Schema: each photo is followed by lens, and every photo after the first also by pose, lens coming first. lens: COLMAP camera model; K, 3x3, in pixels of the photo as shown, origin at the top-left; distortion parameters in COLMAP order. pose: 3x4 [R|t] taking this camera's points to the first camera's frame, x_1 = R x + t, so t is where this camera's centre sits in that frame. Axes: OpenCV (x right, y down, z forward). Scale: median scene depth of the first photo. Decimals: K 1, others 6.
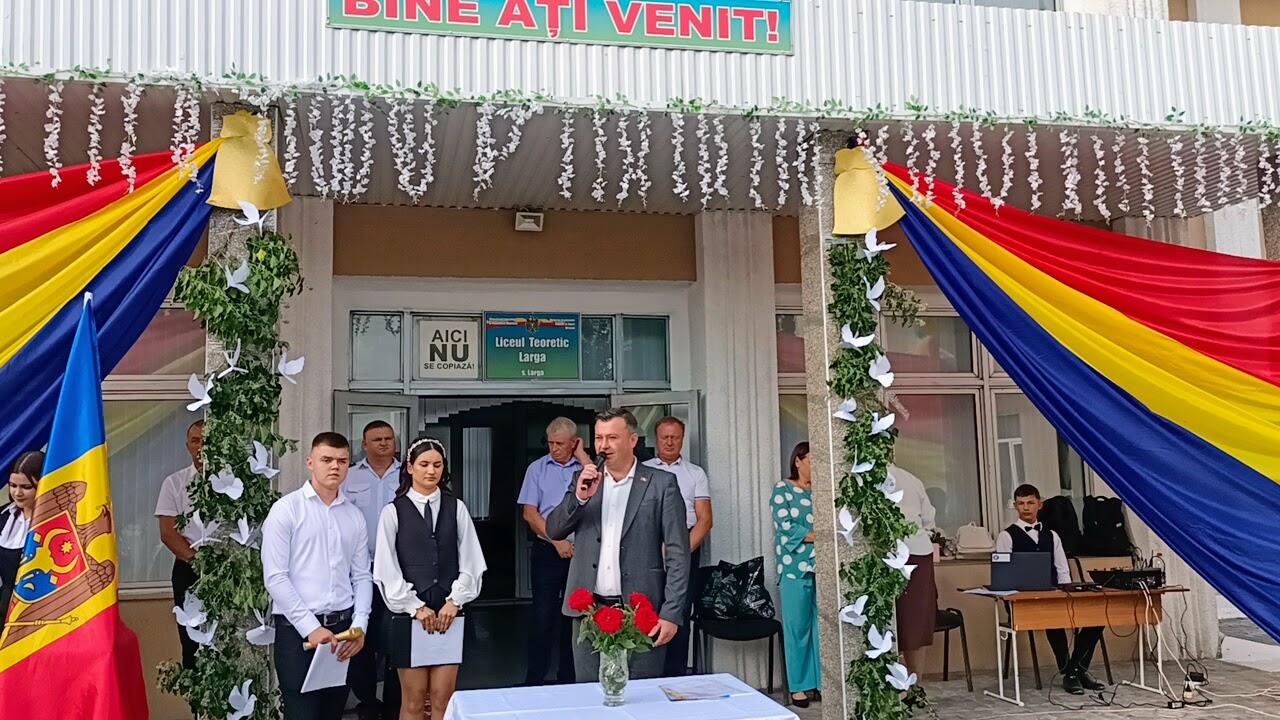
lens RADIAL K [[1137.2, 0, 629.3], [0, 1137.2, 361.2], [0, 0, 1]] dist [0.102725, -0.178741]
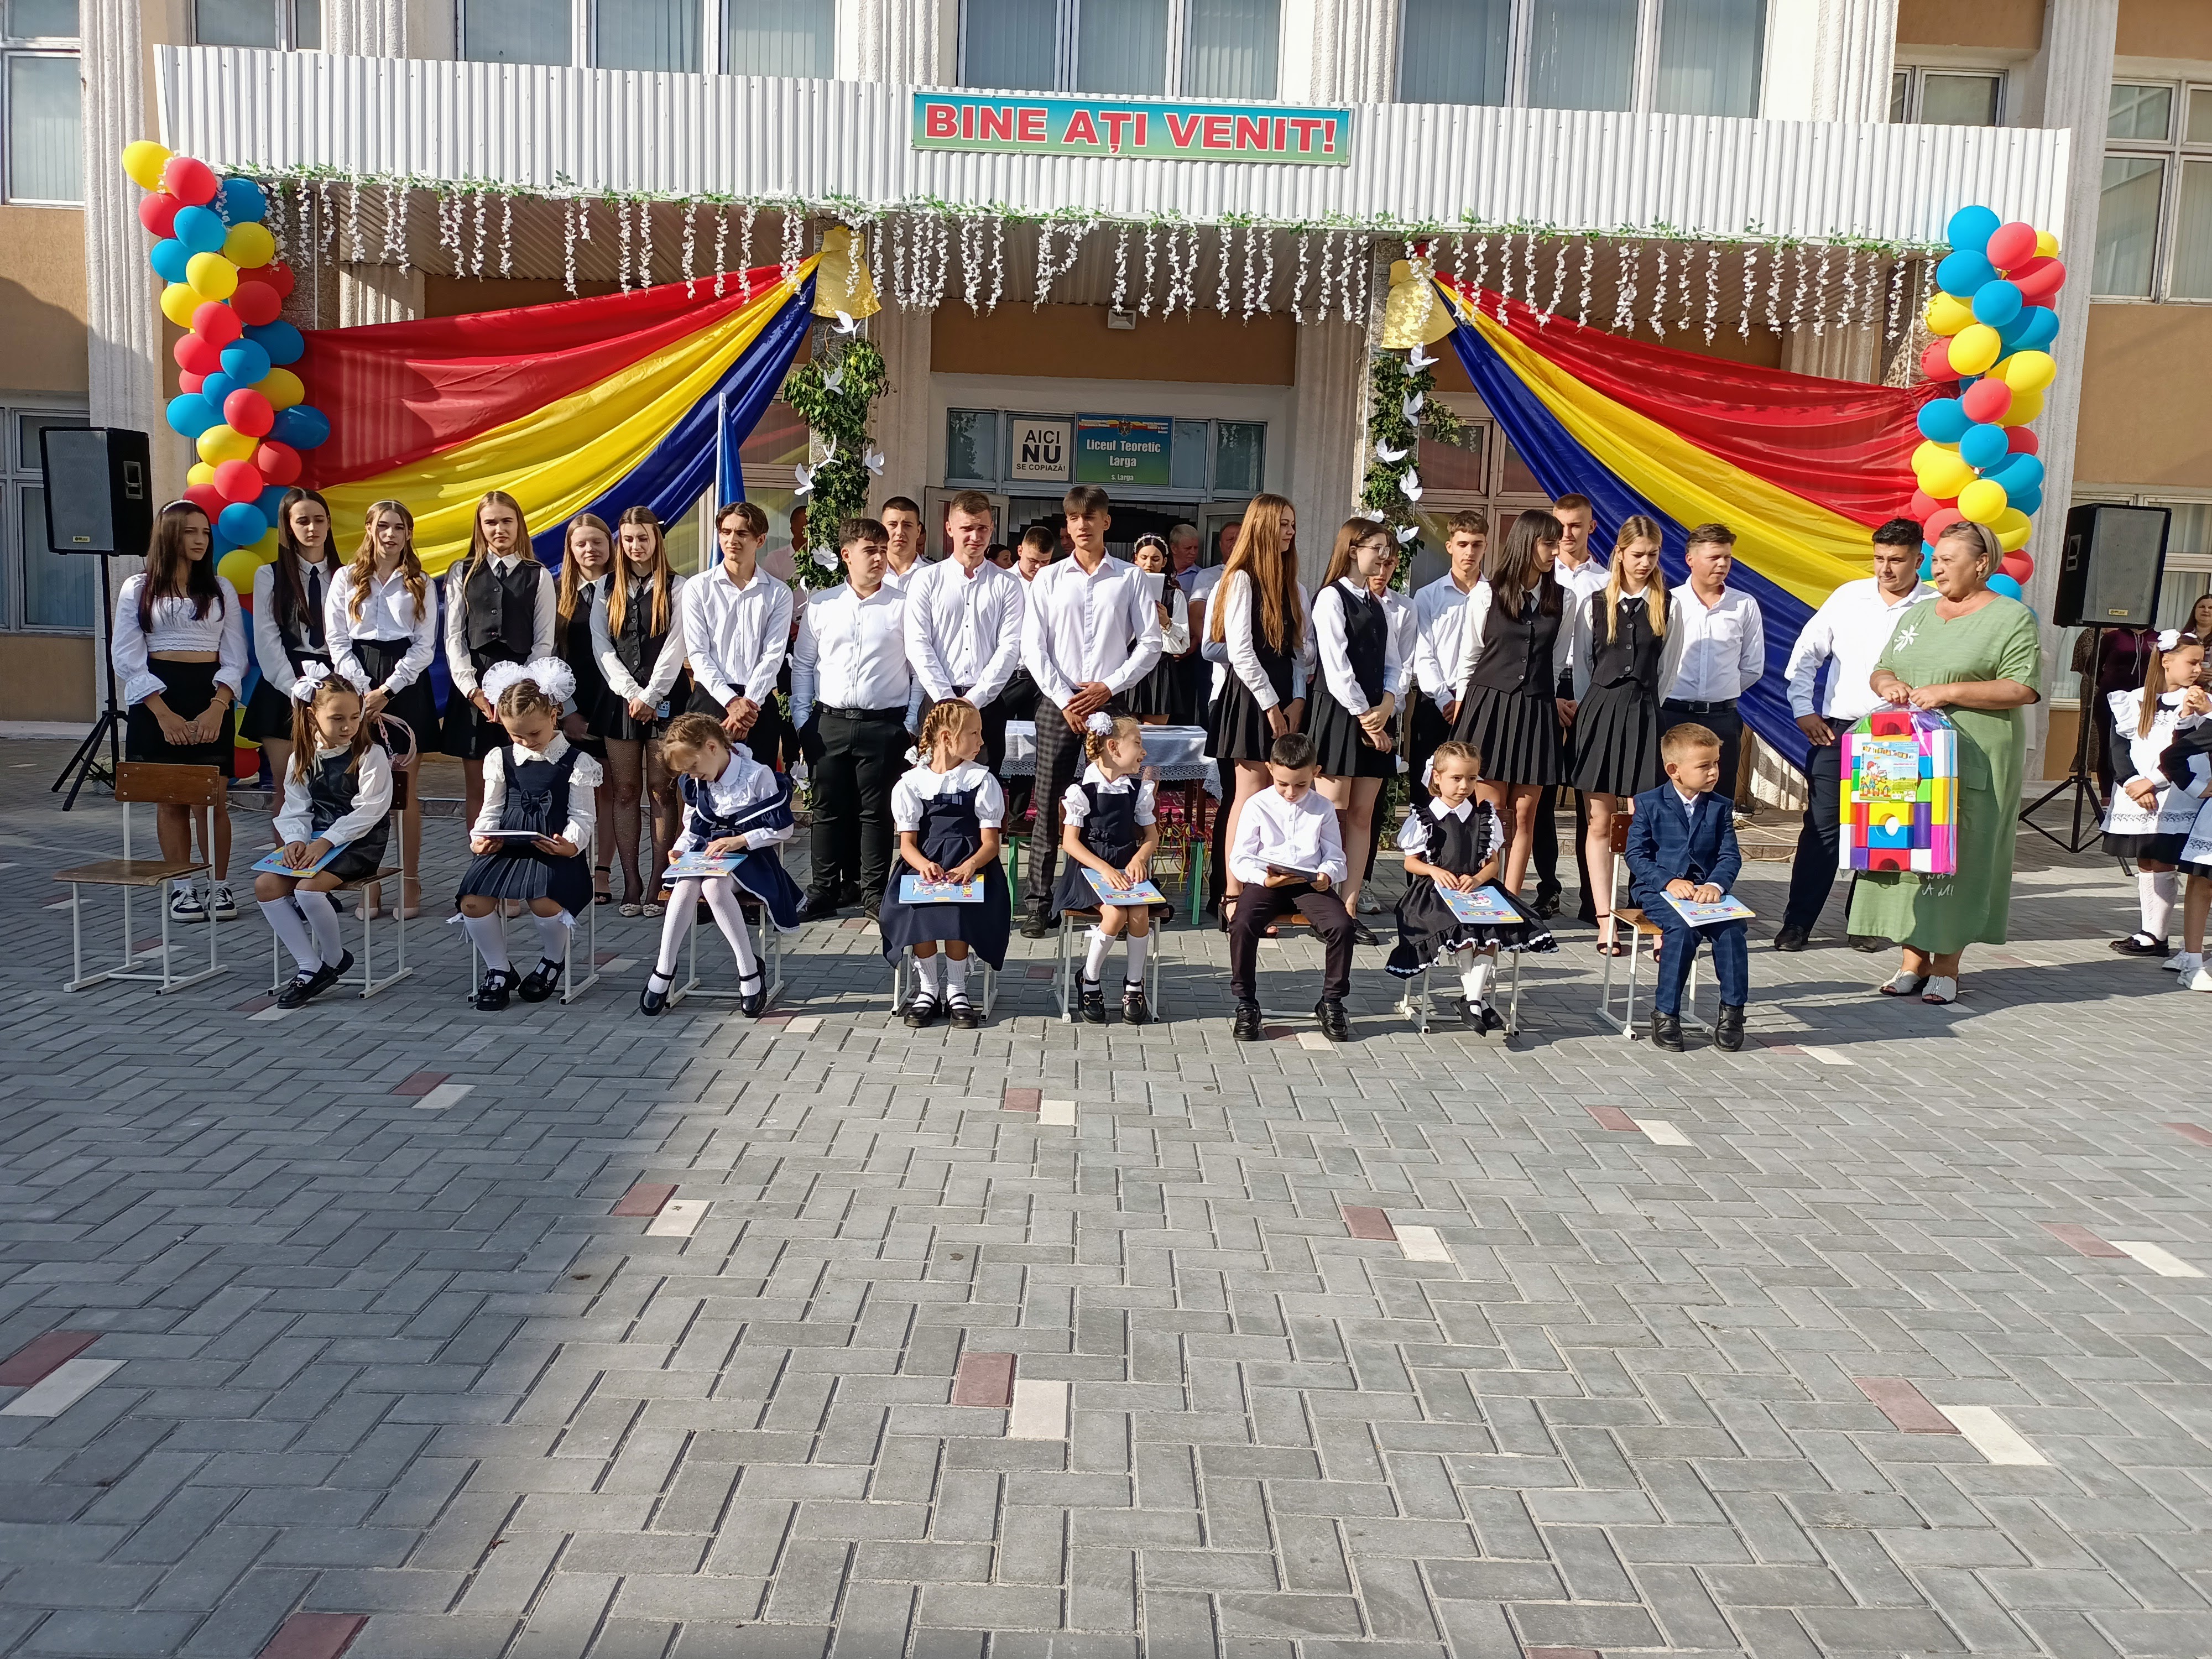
lens RADIAL K [[1615.7, 0, 1082.4], [0, 1615.7, 831.6], [0, 0, 1]] dist [0.104067, -0.180799]
pose [[0.976753, 0.081932, -0.198093, 0.247988], [-0.036781, 0.974429, 0.221667, -0.001822], [0.211189, -0.209227, 0.954790, -0.573024]]
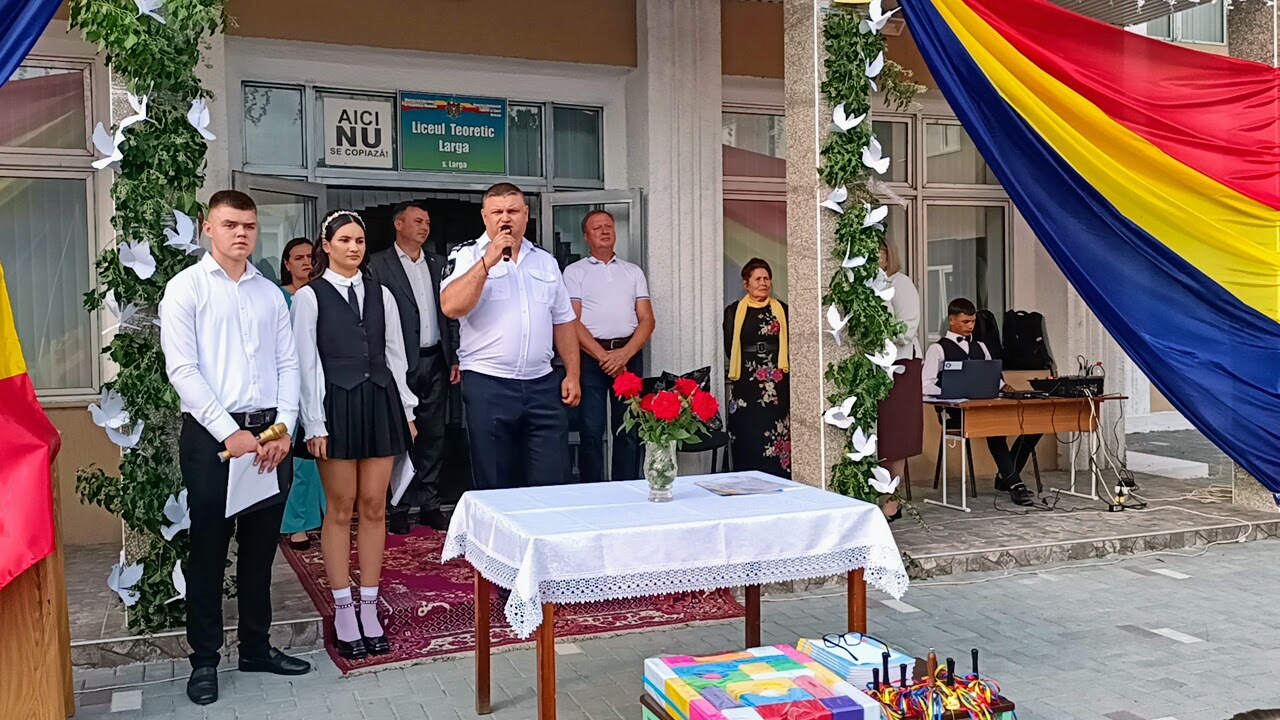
lens RADIAL K [[1143.7, 0, 626.5], [0, 1143.7, 358.7], [0, 0, 1]] dist [0.109800, -0.174462]
pose [[0.987069, 0.003901, 0.160251, -0.124867], [-0.025150, 0.991092, 0.130785, 0.052074], [-0.158314, -0.133124, 0.978374, 0.103957]]
